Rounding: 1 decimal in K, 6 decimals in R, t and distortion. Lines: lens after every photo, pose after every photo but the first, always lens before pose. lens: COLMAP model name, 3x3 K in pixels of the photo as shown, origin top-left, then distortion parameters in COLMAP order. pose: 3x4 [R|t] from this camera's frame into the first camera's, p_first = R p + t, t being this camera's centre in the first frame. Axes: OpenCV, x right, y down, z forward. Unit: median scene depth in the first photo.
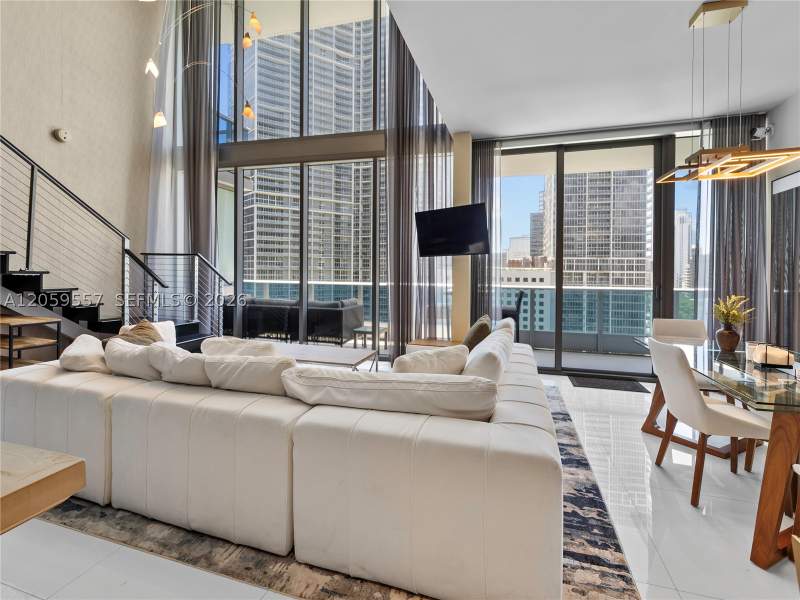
lens RADIAL K [[370.3, 0, 402.8], [0, 370.3, 274.9], [0, 0, 1]] dist [0.000226, -0.001034]
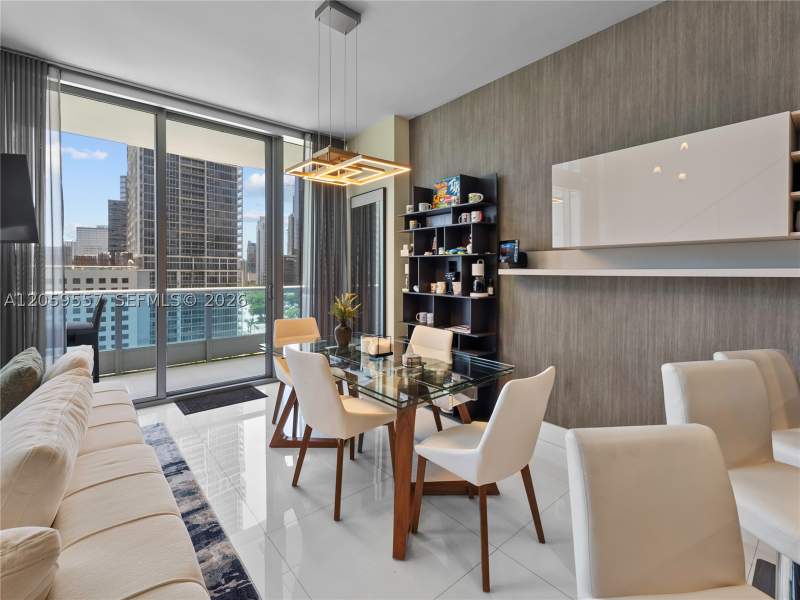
lens RADIAL K [[370.3, 0, 402.8], [0, 370.3, 274.9], [0, 0, 1]] dist [0.000226, -0.001034]
pose [[0.538088, -0.011476, 0.842810, 0.043946], [0.008864, 0.999929, 0.007957, -0.003453], [-0.842842, 0.003189, 0.538152, 0.169078]]
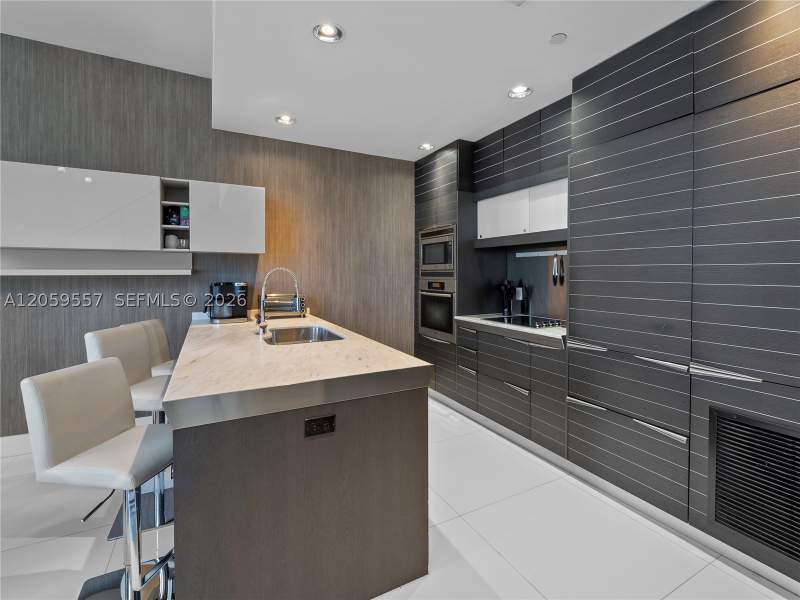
lens RADIAL K [[370.3, 0, 402.8], [0, 370.3, 274.9], [0, 0, 1]] dist [0.000226, -0.001034]
pose [[-0.706282, -0.012382, 0.707822, -0.170323], [0.004166, 0.999757, 0.021646, -0.006134], [-0.707918, 0.018237, -0.706059, 0.195324]]
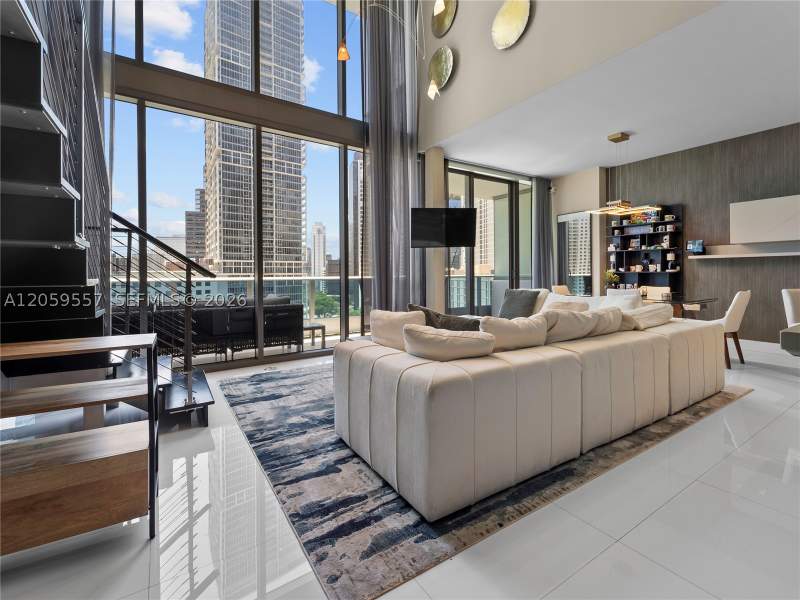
lens RADIAL K [[370.3, 0, 402.8], [0, 370.3, 274.9], [0, 0, 1]] dist [0.000226, -0.001034]
pose [[0.645395, -0.014827, 0.763705, -0.912818], [0.021148, 0.999775, 0.001538, 0.036462], [-0.763556, 0.015158, 0.645564, 0.317746]]
